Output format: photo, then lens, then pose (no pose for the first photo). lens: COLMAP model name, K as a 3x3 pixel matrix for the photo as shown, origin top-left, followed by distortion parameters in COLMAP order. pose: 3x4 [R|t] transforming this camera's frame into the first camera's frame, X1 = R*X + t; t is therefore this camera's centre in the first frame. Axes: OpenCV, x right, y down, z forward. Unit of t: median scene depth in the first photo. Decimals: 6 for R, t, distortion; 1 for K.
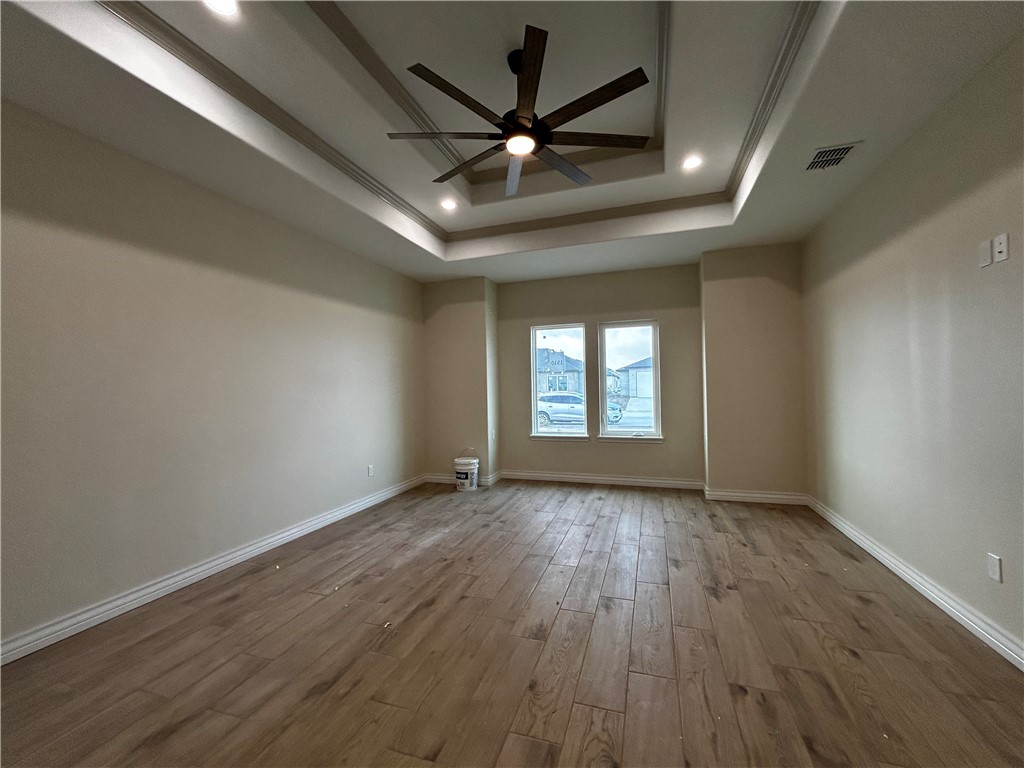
lens RADIAL K [[418.3, 0, 509.8], [0, 418.3, 388.1], [0, 0, 1]] dist [0.001057, 0.001024]
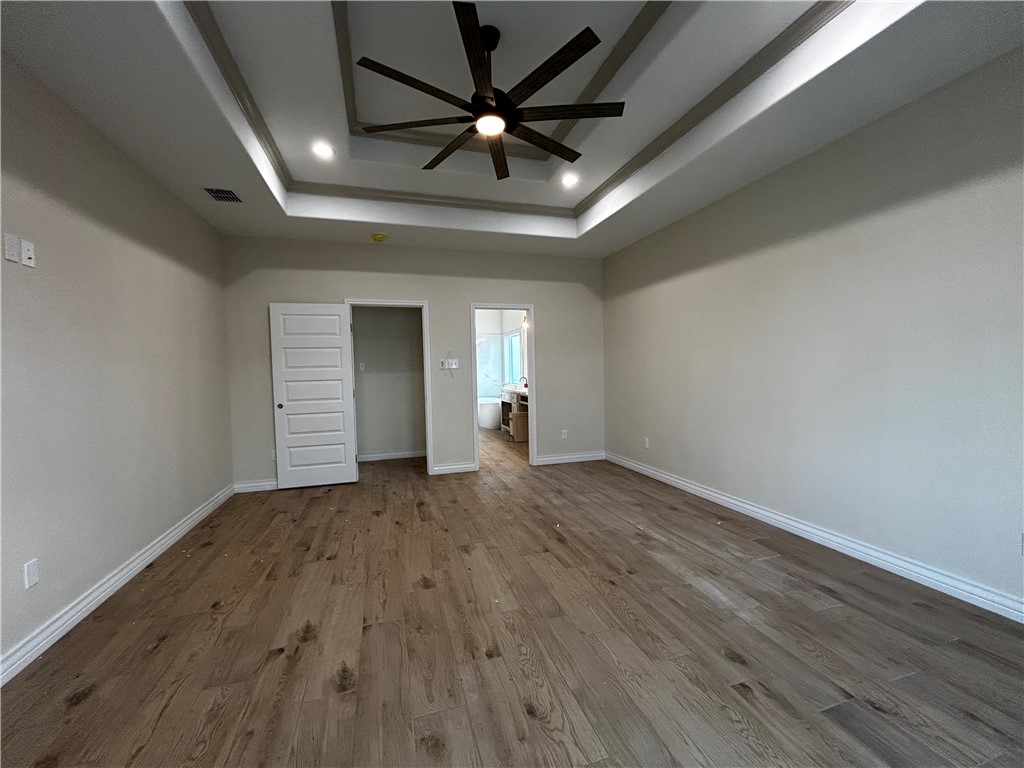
lens RADIAL K [[418.3, 0, 508.6], [0, 418.3, 380.4], [0, 0, 1]] dist [0.001057, 0.001024]
pose [[-0.811260, 0.054049, -0.582182, 0.569670], [0.037199, 0.998472, 0.040861, -0.013625], [0.583501, 0.011493, -0.812031, 1.727751]]
